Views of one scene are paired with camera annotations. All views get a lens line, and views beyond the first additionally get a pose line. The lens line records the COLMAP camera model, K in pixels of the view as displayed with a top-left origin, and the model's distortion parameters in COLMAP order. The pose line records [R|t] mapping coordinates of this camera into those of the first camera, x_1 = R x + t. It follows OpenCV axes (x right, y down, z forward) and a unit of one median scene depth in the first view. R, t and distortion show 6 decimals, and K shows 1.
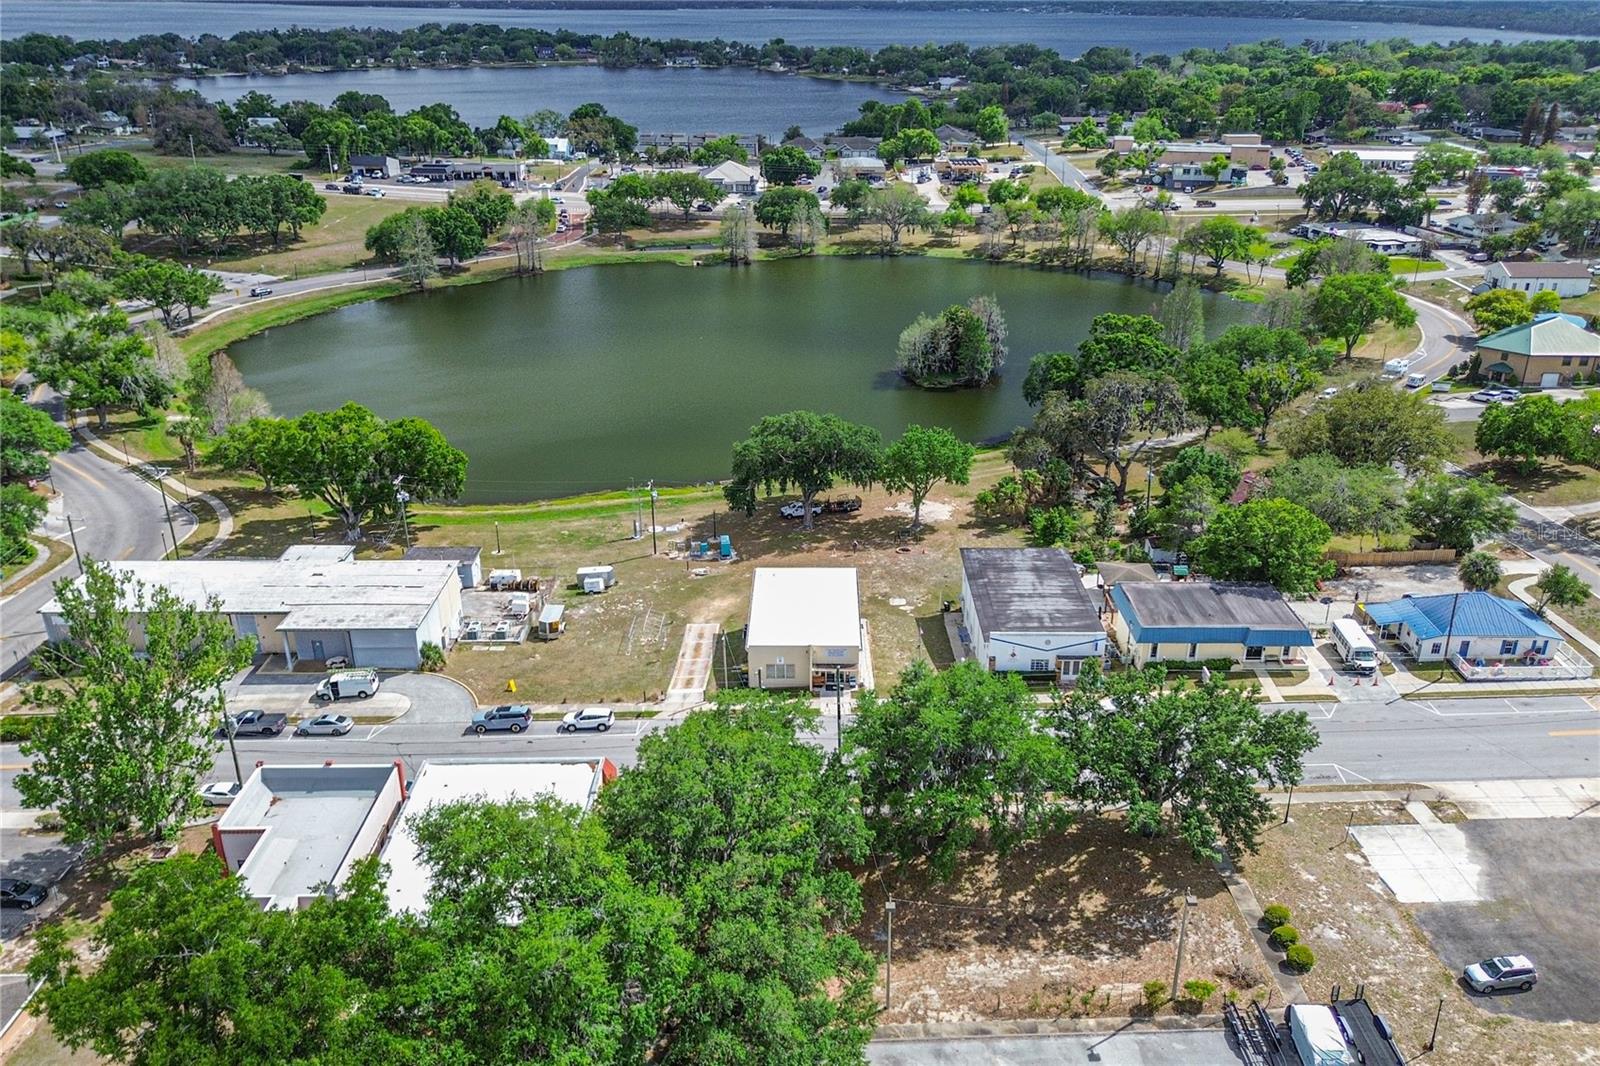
lens RADIAL K [[1322.3, 0, 800.0], [0, 1322.3, 533.0], [0, 0, 1]] dist [0.071874, -0.076581]
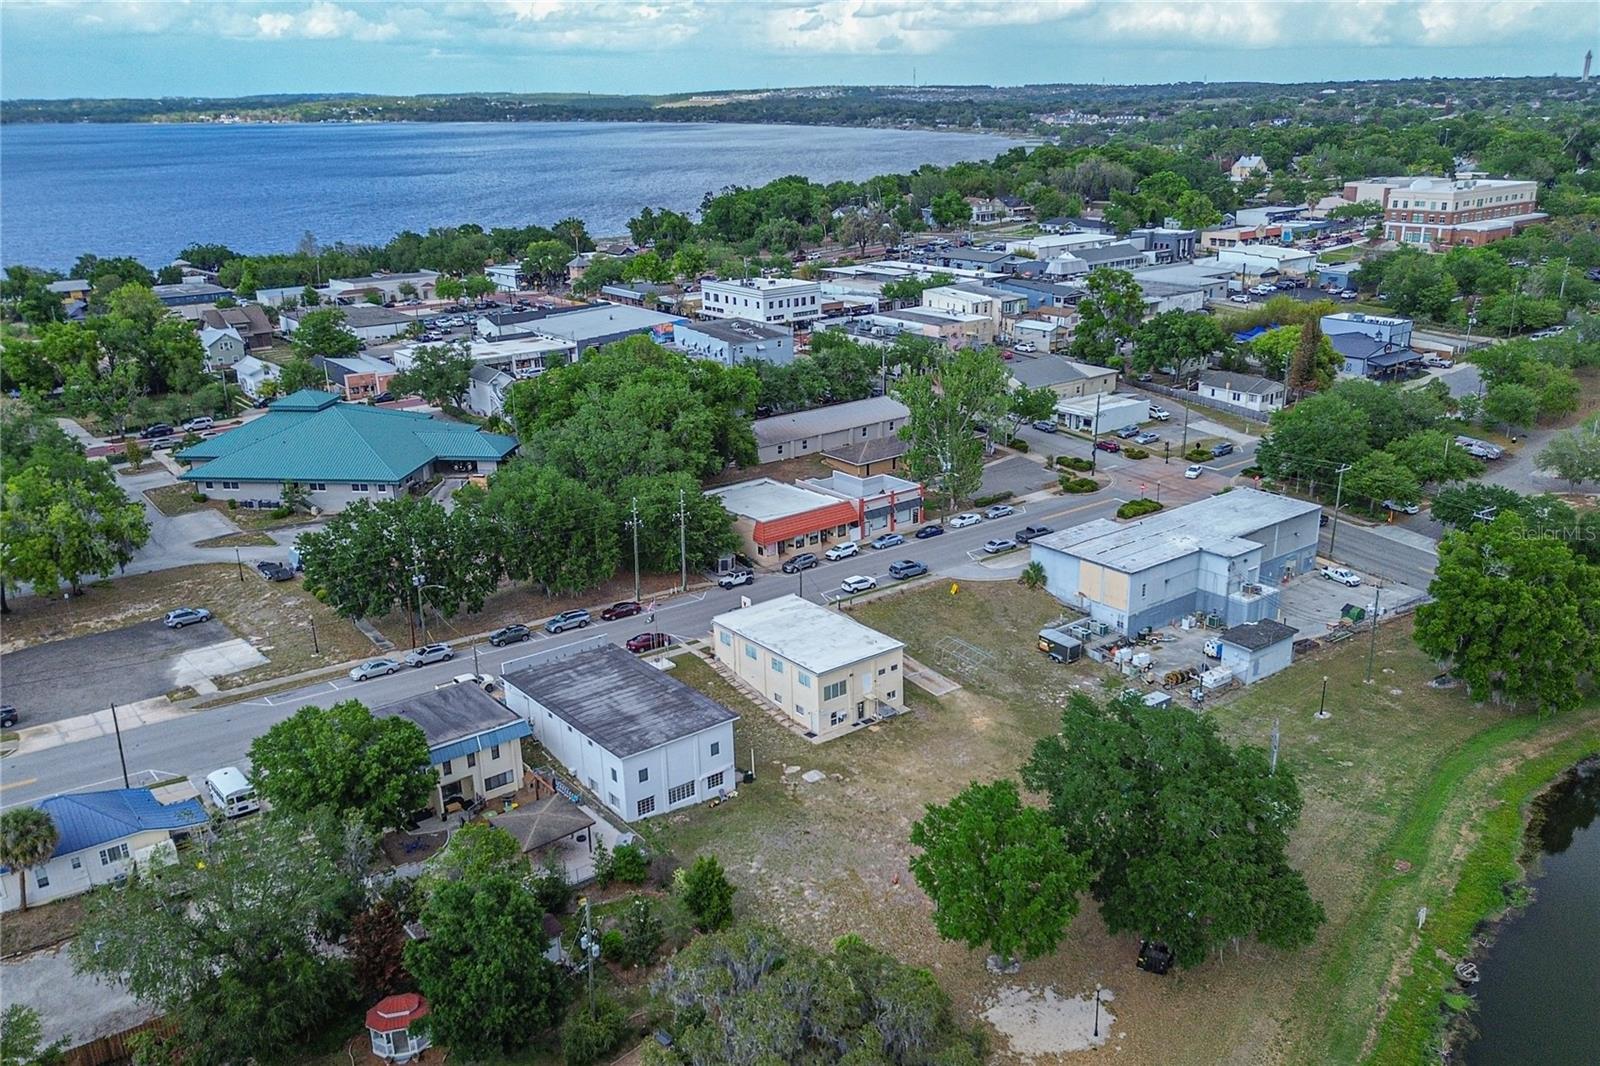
lens RADIAL K [[1322.3, 0, 800.0], [0, 1322.3, 533.0], [0, 0, 1]] dist [0.071874, -0.076581]
pose [[-0.793512, 0.202313, -0.573941, 0.420026], [-0.217560, 0.786483, 0.578025, -0.429068], [0.568337, 0.583536, -0.580068, 1.150231]]
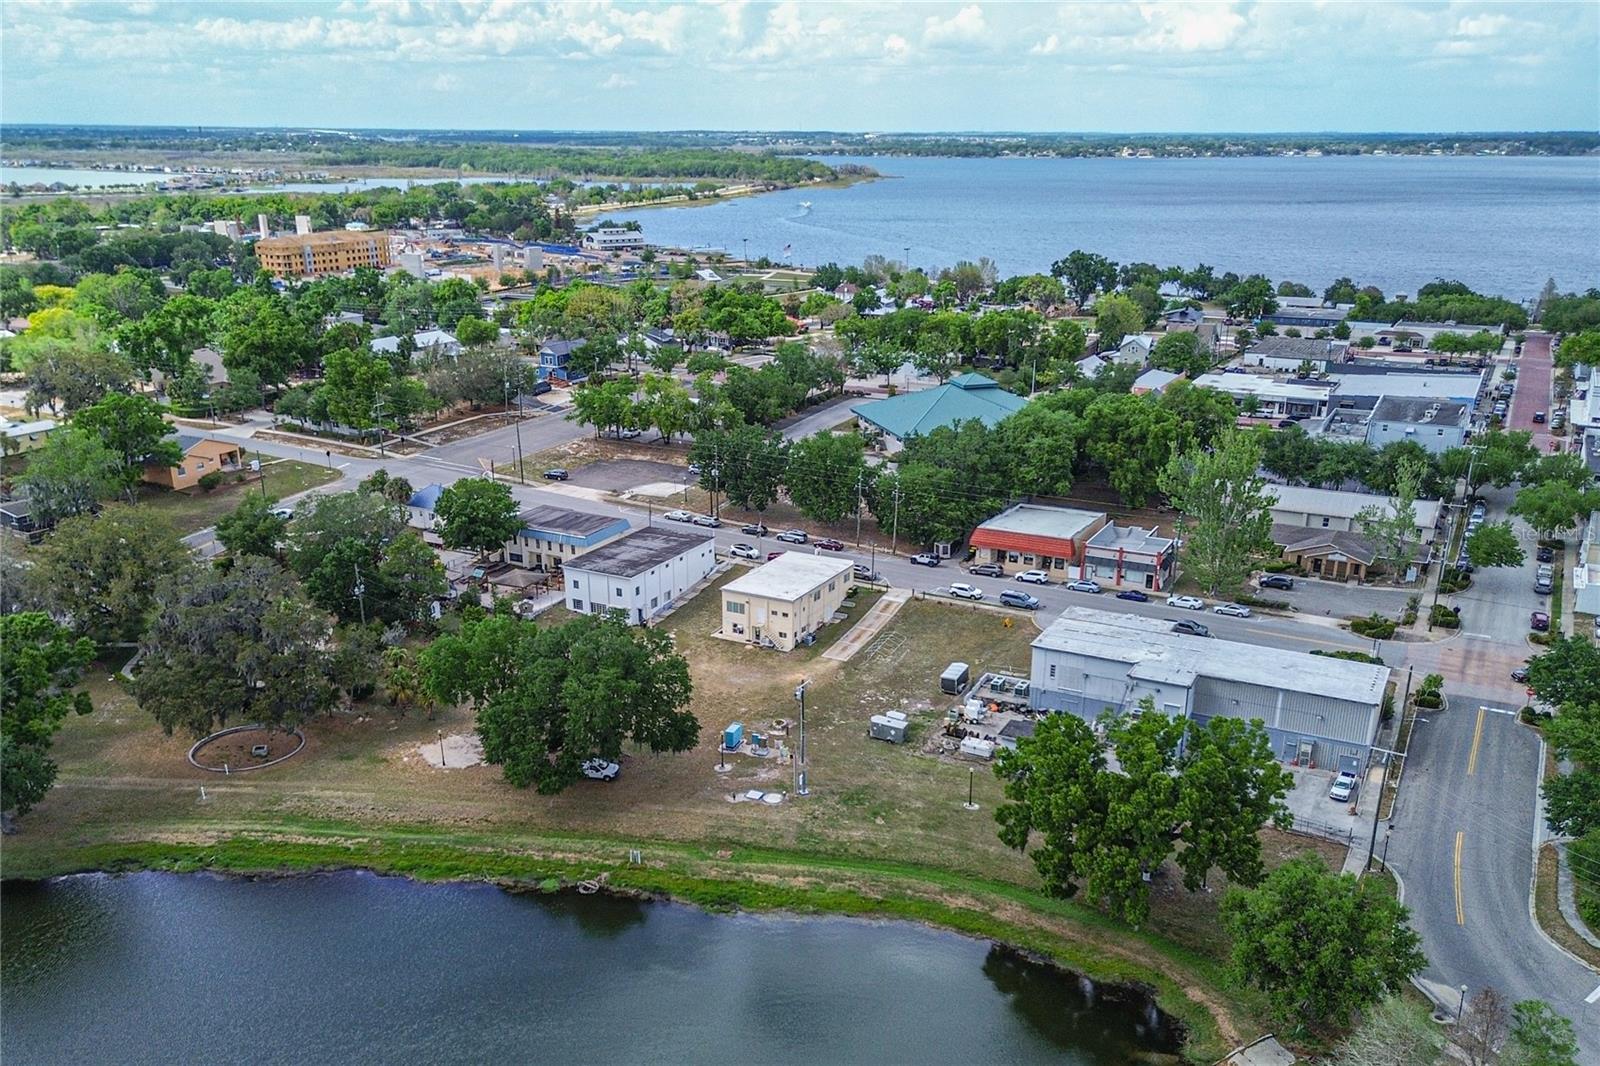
lens RADIAL K [[1322.3, 0, 800.0], [0, 1322.3, 533.0], [0, 0, 1]] dist [0.071874, -0.076581]
pose [[-0.874128, -0.134724, 0.466637, -0.449644], [0.188274, 0.791649, 0.581244, -0.547405], [-0.447720, 0.595937, -0.666638, 1.382202]]
